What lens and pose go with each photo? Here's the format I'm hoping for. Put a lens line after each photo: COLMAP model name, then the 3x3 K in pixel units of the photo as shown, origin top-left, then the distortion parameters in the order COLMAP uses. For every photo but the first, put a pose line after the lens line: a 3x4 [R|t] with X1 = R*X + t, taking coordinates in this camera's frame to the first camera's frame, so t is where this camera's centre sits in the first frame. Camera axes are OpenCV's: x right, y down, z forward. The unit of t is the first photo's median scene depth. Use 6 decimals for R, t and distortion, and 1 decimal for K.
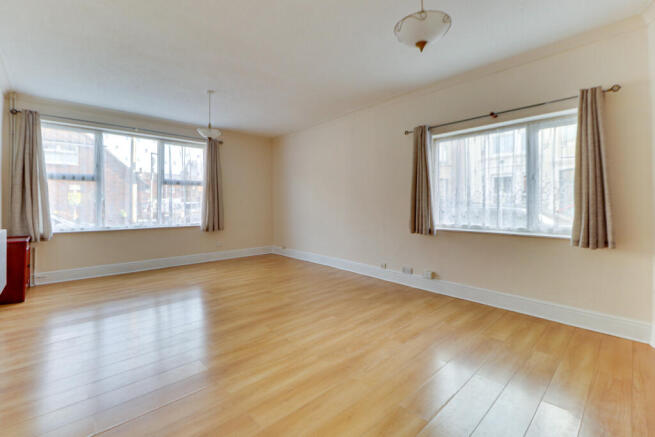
lens RADIAL K [[304.8, 0, 328.1], [0, 304.8, 203.0], [0, 0, 1]] dist [-0.001281, -0.000514]
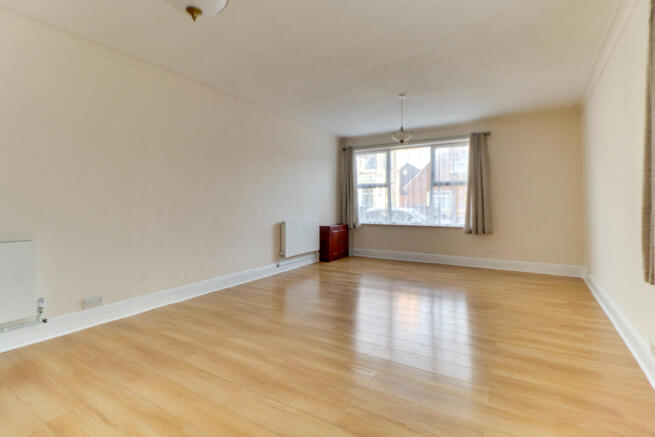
lens RADIAL K [[304.8, 0, 349.2], [0, 304.8, 203.3], [0, 0, 1]] dist [-0.001281, -0.000514]
pose [[0.259052, -0.000684, -0.965863, 0.498516], [0.004476, 0.999990, 0.000493, -0.003101], [0.965853, -0.004451, 0.259052, 0.494127]]
